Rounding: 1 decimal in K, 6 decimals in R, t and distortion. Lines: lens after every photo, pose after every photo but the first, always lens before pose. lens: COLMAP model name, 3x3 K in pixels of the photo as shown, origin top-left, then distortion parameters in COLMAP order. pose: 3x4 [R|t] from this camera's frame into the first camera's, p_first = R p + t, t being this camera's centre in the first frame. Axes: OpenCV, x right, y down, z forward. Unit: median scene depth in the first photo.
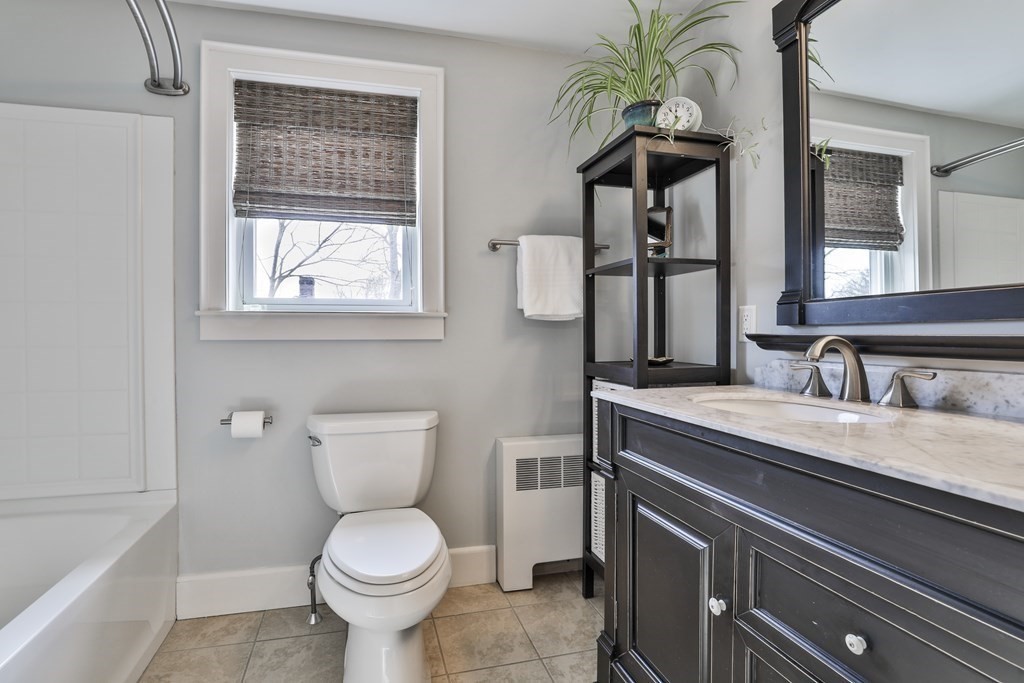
lens RADIAL K [[466.2, 0, 473.3], [0, 466.2, 331.8], [0, 0, 1]] dist [-0.045477, 0.021280]
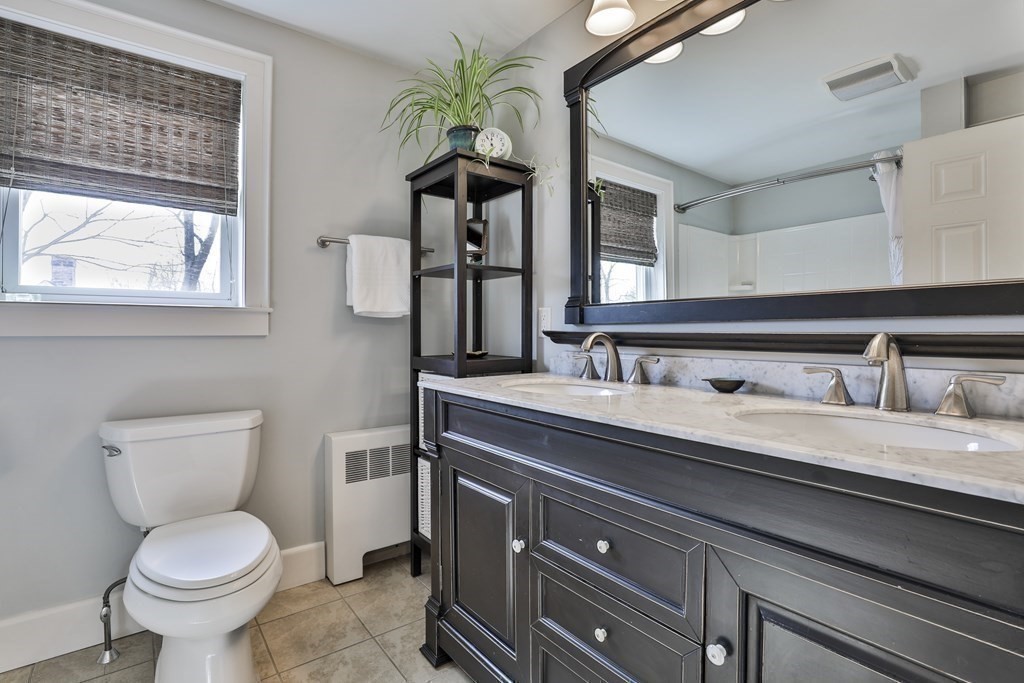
lens RADIAL K [[509.0, 0, 512.0], [0, 509.0, 341.5], [0, 0, 1]] dist [-0.034842, 0.001759]
pose [[0.905717, -0.005253, 0.423850, -0.053625], [-0.005722, 0.999681, 0.024617, 0.000428], [-0.423844, -0.024721, 0.905398, -0.181034]]
